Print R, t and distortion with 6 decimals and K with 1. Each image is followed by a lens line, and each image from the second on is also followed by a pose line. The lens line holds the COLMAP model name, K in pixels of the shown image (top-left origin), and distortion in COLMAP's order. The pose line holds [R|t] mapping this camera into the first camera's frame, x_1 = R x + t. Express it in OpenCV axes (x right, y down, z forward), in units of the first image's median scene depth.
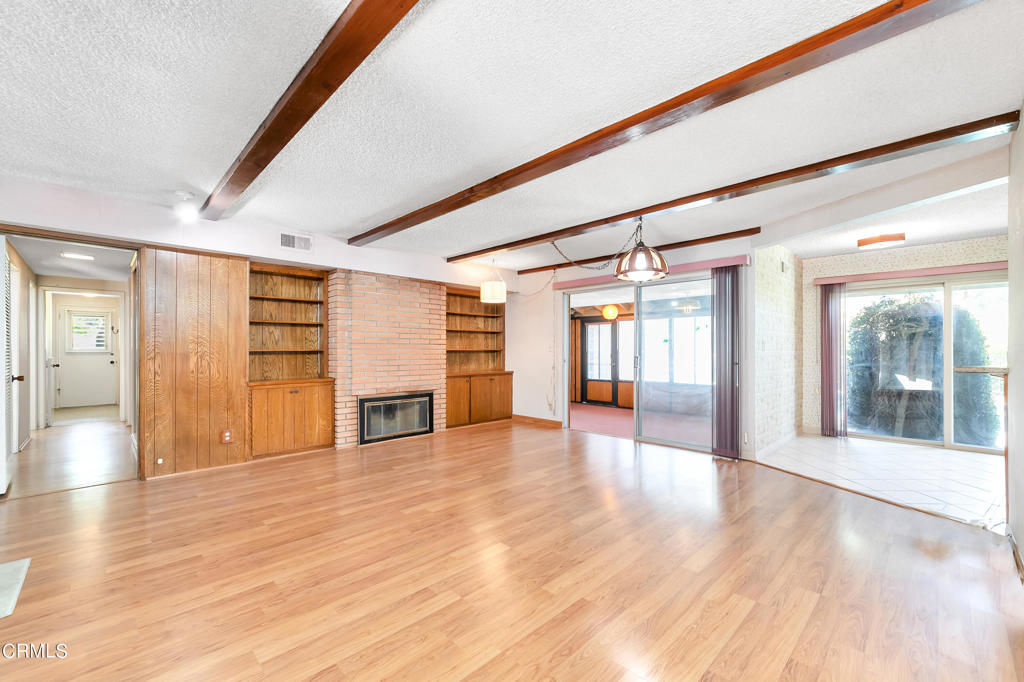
lens RADIAL K [[420.0, 0, 509.2], [0, 420.0, 346.8], [0, 0, 1]] dist [0.002650, 0.000146]
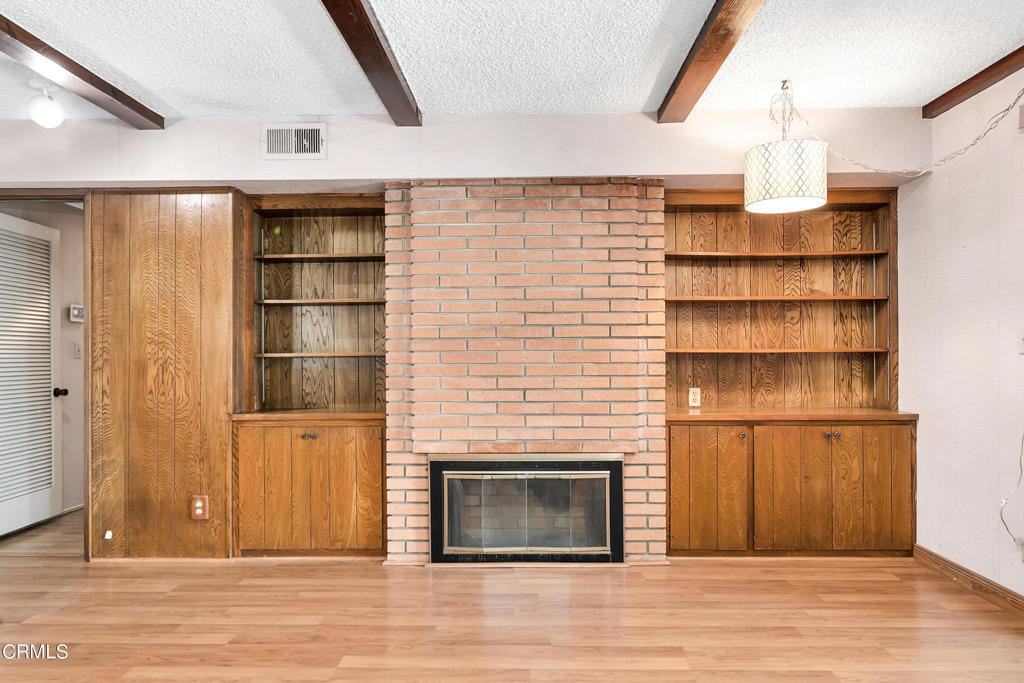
lens RADIAL K [[677.3, 0, 512.2], [0, 677.3, 348.9], [0, 0, 1]] dist [-0.005279, 0.002299]
pose [[0.704705, -0.008921, -0.709445, 0.203986], [0.010826, 0.999940, -0.001820, 0.004208], [0.709418, -0.006398, 0.704759, 0.493596]]
